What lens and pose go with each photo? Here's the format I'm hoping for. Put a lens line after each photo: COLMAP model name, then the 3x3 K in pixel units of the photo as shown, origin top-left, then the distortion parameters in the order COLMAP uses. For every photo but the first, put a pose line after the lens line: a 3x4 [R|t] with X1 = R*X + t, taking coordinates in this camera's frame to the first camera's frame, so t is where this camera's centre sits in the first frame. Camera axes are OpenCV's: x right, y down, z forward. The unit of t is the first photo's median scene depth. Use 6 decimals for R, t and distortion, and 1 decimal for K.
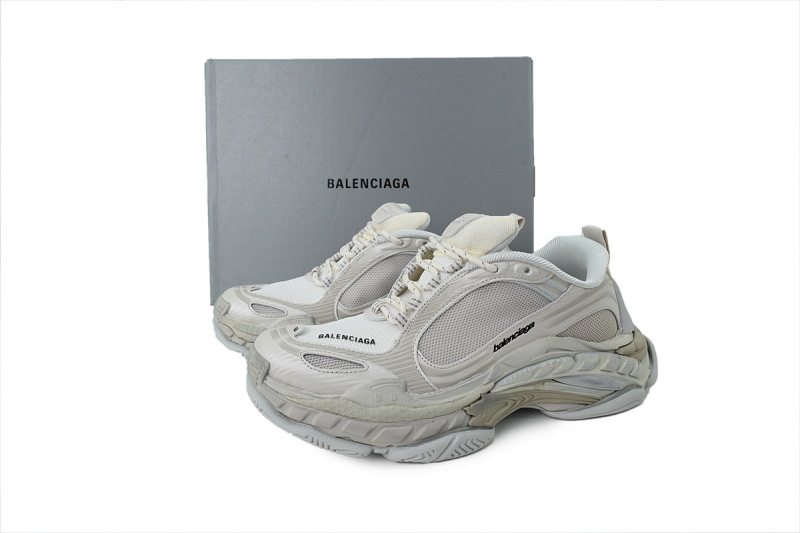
lens RADIAL K [[557.5, 0, 401.2], [0, 557.5, 264.7], [0, 0, 1]] dist [0.005845, 0.001120]
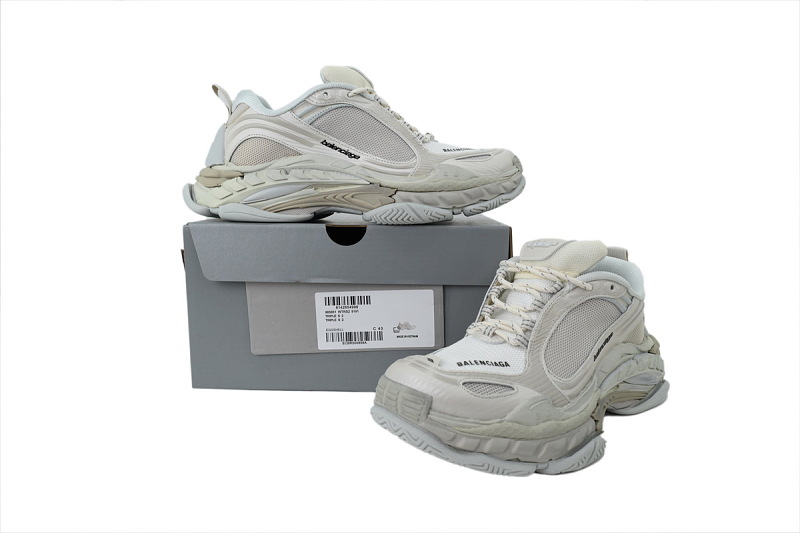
lens RADIAL K [[557.5, 0, 400.4], [0, 557.5, 270.6], [0, 0, 1]] dist [0.005845, 0.001120]
pose [[0.922249, -0.041790, 0.384331, -0.648976], [0.051207, 0.998586, -0.014297, -0.031840], [-0.383190, 0.032866, 0.923085, 0.116014]]
